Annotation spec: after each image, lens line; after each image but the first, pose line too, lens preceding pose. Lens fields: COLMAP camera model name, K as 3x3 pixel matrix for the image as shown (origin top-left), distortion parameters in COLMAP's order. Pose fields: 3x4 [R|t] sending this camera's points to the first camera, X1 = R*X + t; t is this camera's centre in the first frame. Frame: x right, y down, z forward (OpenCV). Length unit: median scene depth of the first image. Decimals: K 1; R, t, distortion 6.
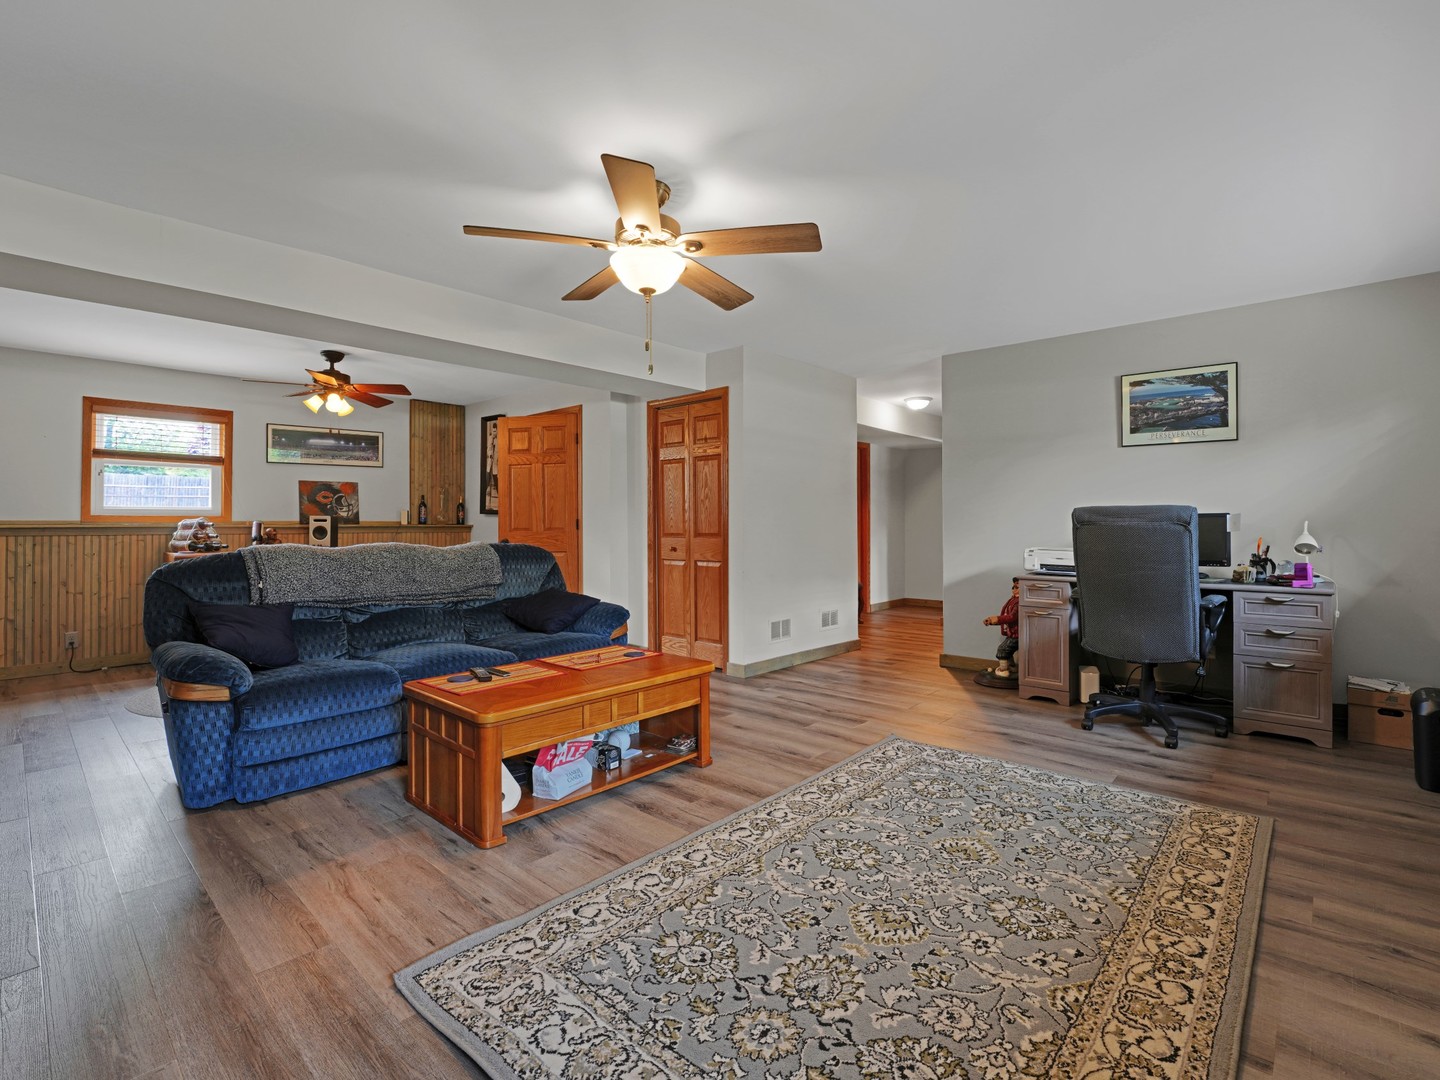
lens RADIAL K [[669.9, 0, 727.3], [0, 669.9, 514.3], [0, 0, 1]] dist [-0.025675, 0.000060]
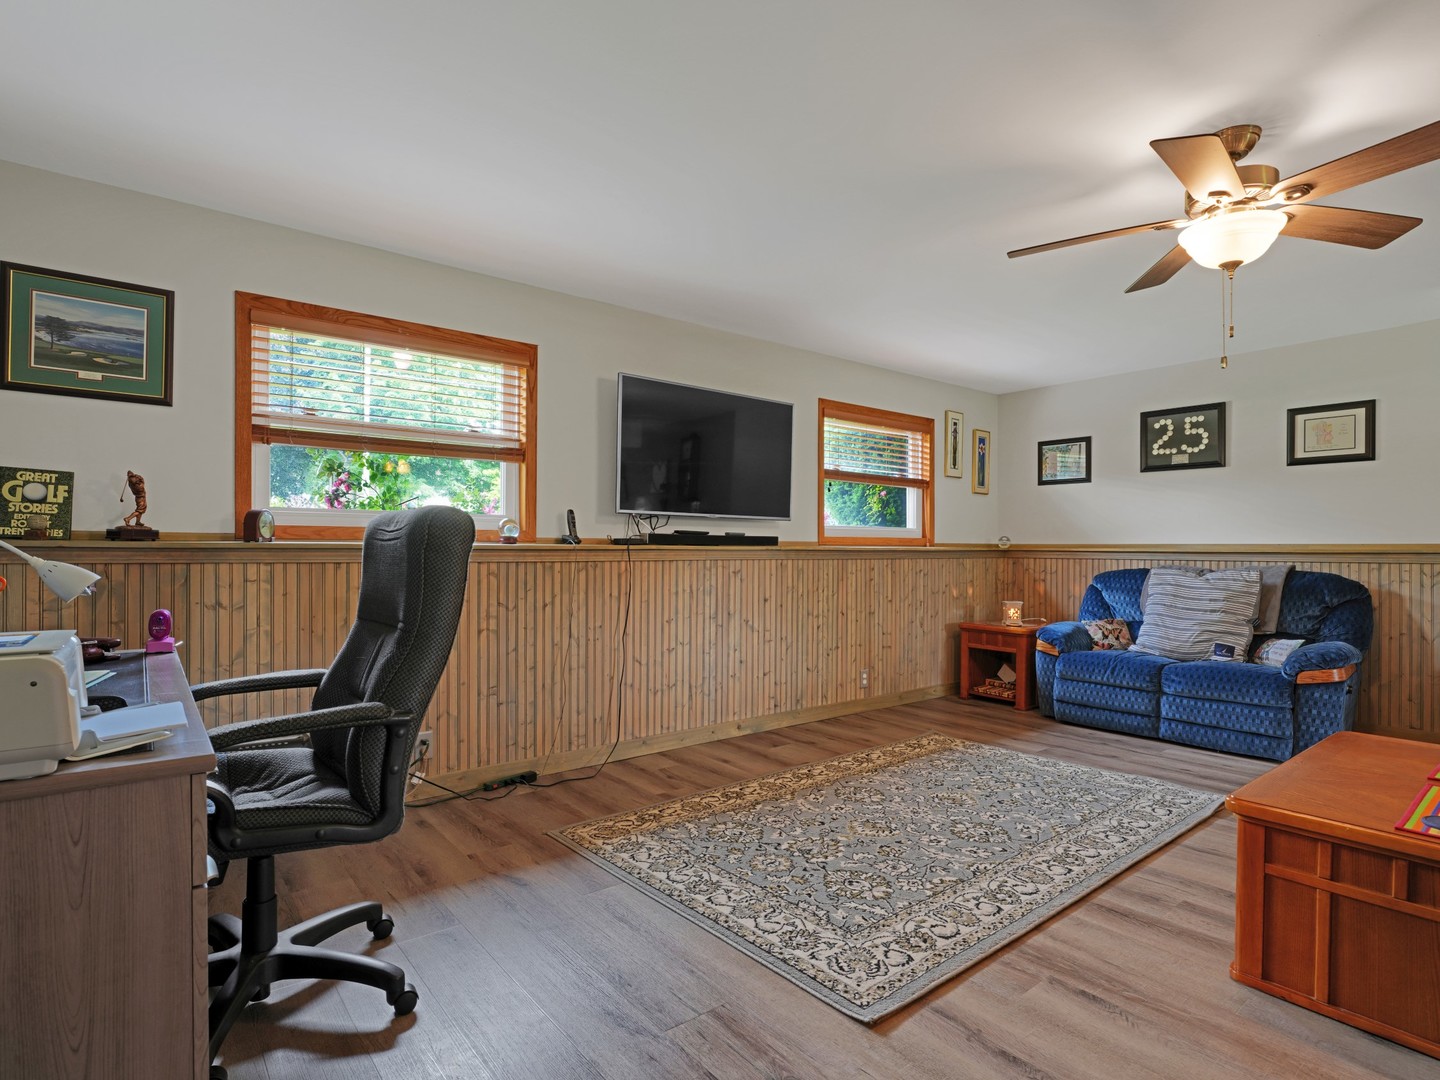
lens RADIAL K [[753.0, 0, 720.3], [0, 753.0, 545.0], [0, 0, 1]] dist [-0.012810, -0.000094]
pose [[-0.987577, -0.002057, 0.157124, 0.285736], [-0.005816, 0.999708, -0.023470, 0.030136], [-0.157029, -0.024092, -0.987300, 1.608619]]
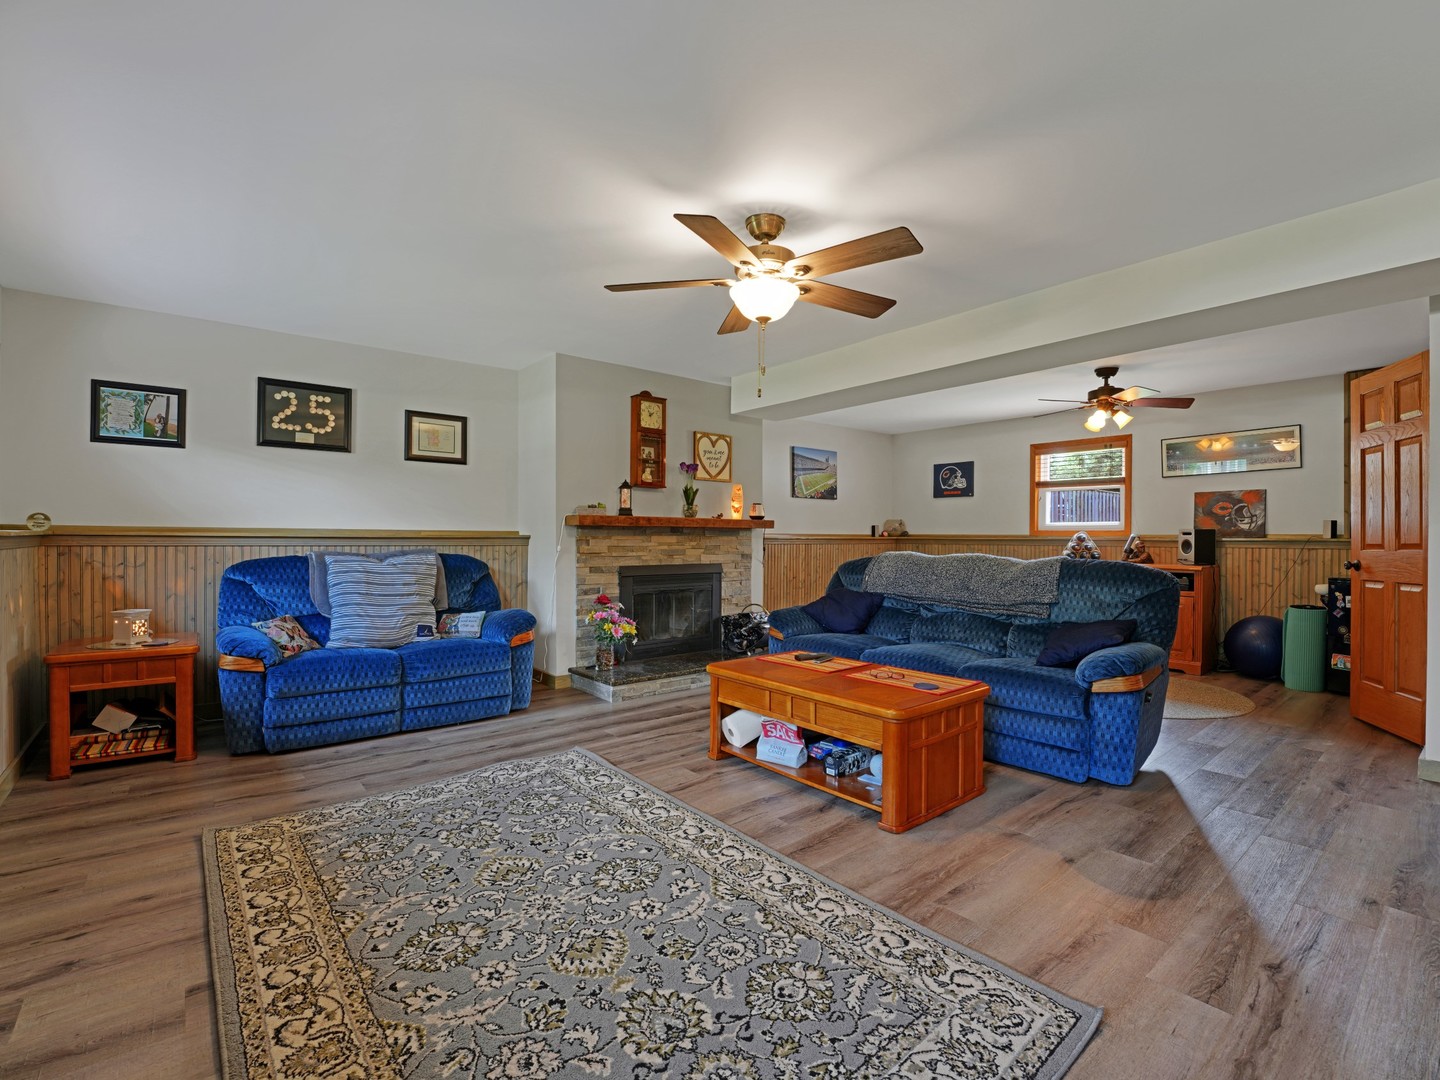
lens RADIAL K [[657.5, 0, 720.2], [0, 657.5, 537.8], [0, 0, 1]] dist [-0.026129, -0.000043]
pose [[-0.143917, 0.001420, -0.989589, 0.749678], [0.012058, 0.999927, -0.000319, 0.013502], [0.989516, -0.011979, -0.143924, 0.867099]]
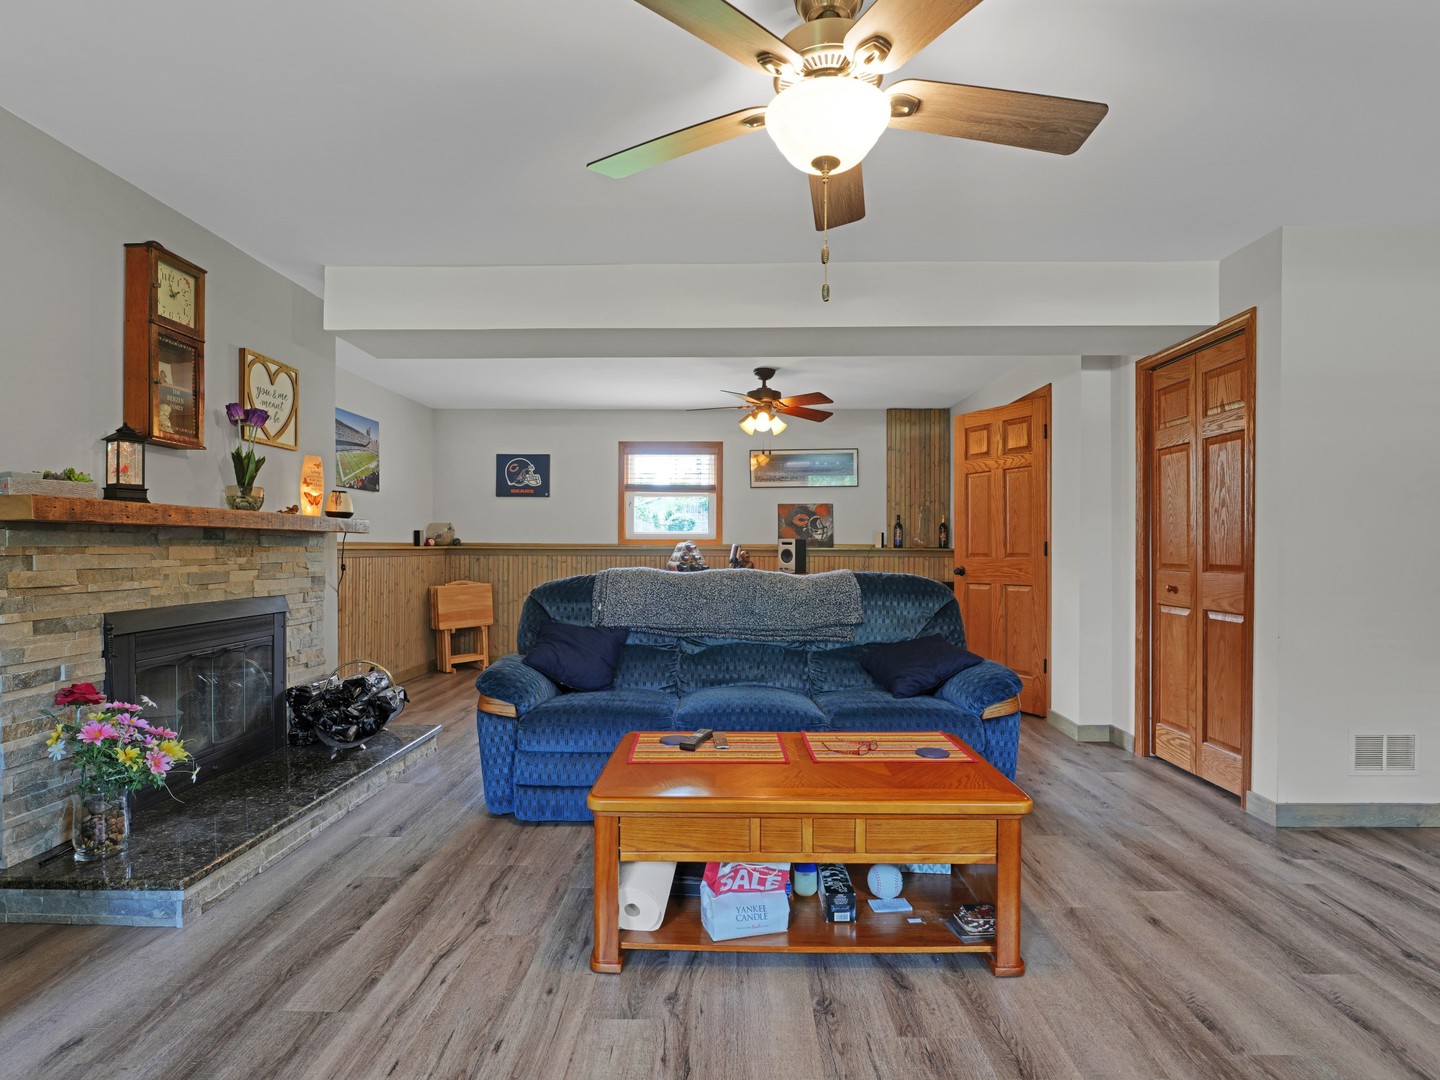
lens RADIAL K [[726.2, 0, 723.7], [0, 726.2, 551.4], [0, 0, 1]] dist [-0.017948, 0.000247]
pose [[0.660370, 0.008071, -0.750897, 0.251800], [0.007421, 0.999823, 0.017273, 0.002980], [0.750904, -0.016978, 0.660193, 0.397027]]
